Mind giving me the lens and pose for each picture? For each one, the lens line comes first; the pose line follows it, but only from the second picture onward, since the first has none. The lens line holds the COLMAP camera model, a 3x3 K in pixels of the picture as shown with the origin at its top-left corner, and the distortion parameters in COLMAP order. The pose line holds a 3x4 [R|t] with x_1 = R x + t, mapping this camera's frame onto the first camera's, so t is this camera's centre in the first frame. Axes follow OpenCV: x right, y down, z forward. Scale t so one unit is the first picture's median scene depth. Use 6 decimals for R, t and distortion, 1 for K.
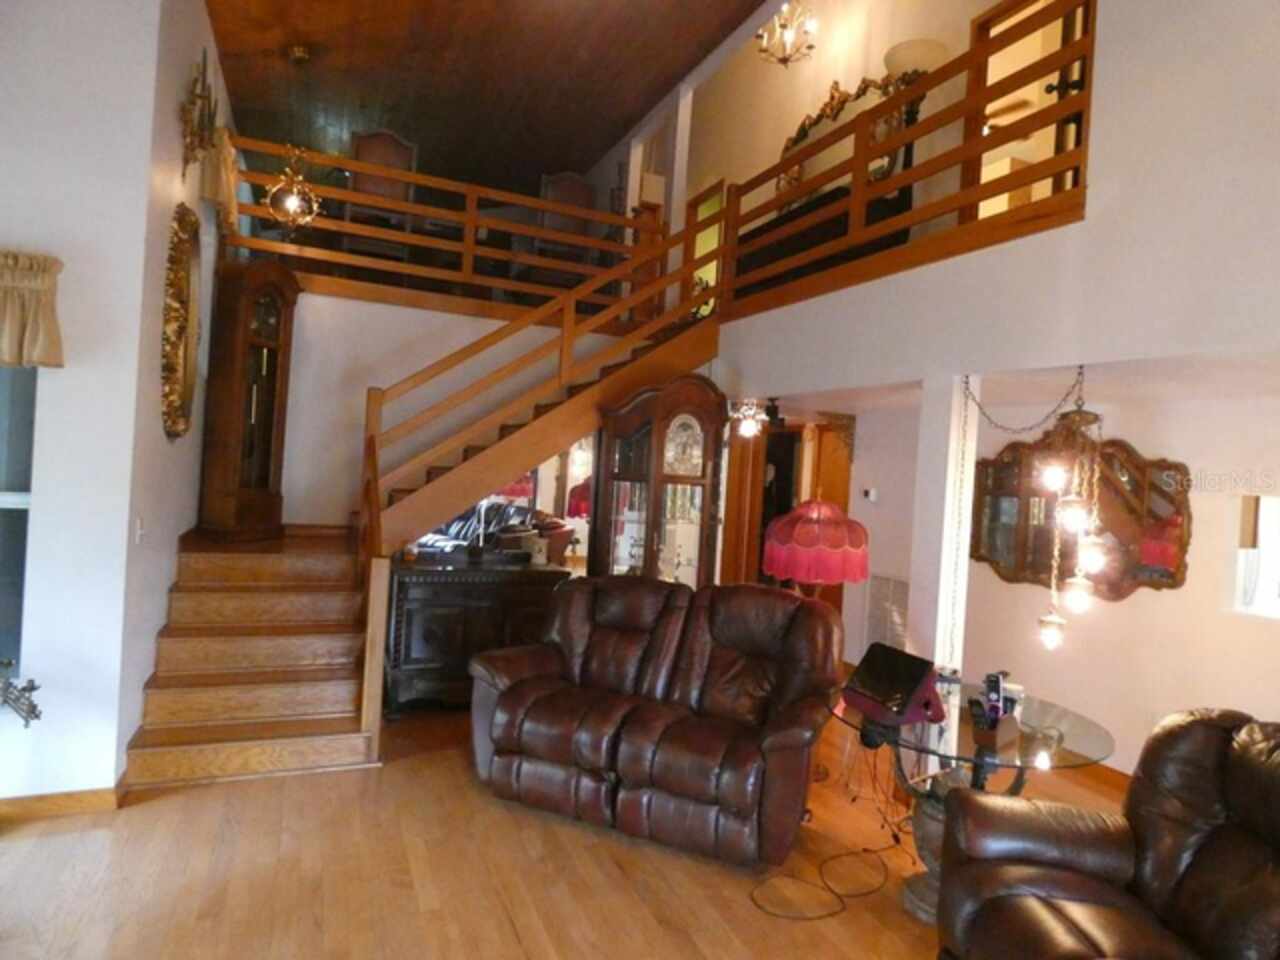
lens RADIAL K [[763.0, 0, 641.3], [0, 763.0, 486.4], [0, 0, 1]] dist [-0.000185, 0.006350]
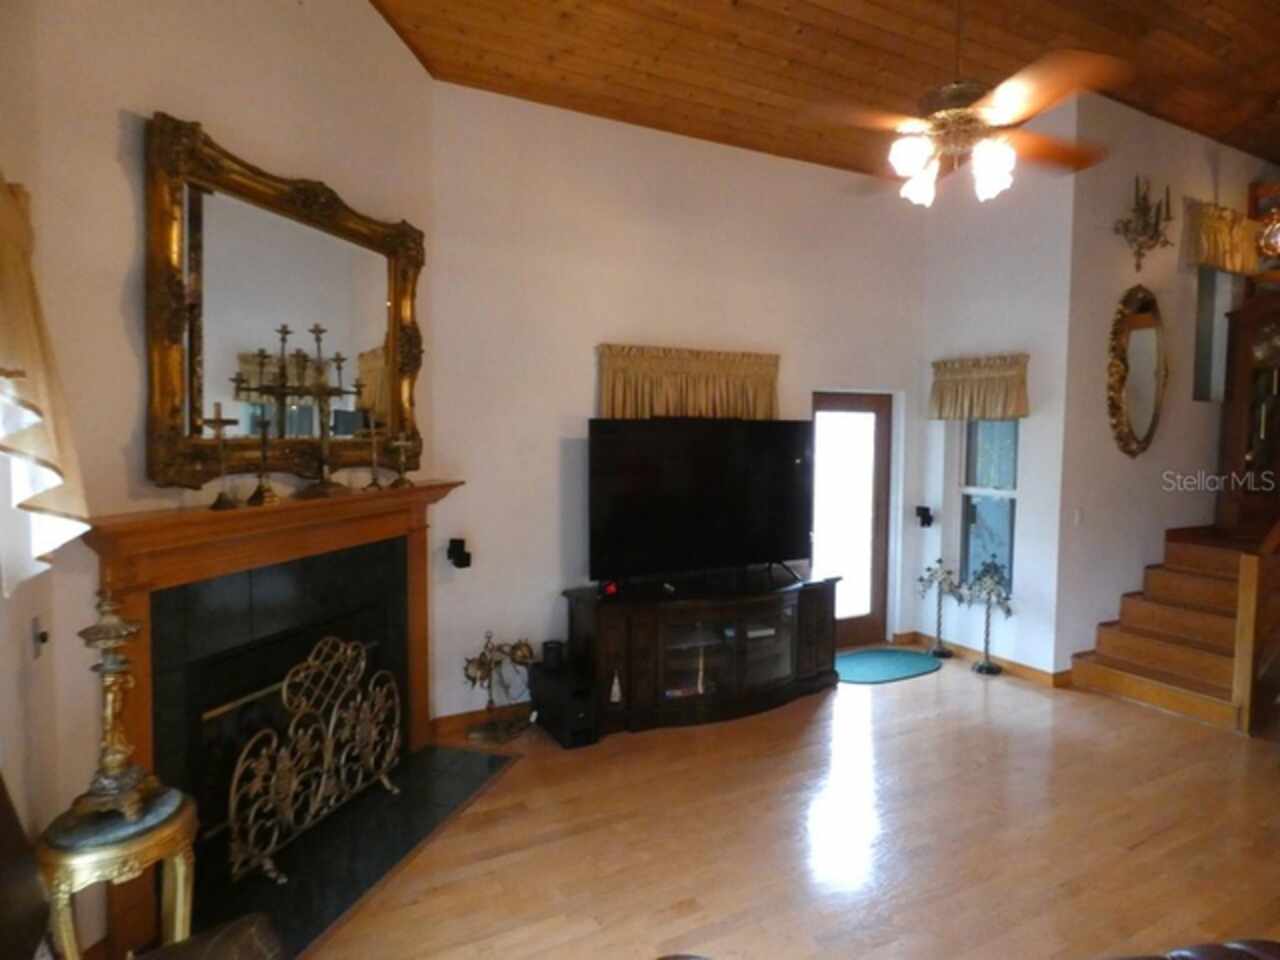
lens RADIAL K [[763.0, 0, 658.0], [0, 763.0, 474.3], [0, 0, 1]] dist [-0.000185, 0.006350]
pose [[0.078553, -0.007183, -0.996884, 0.766702], [-0.021306, 0.999734, -0.008882, 0.004270], [0.996682, 0.021937, 0.078379, 0.029508]]
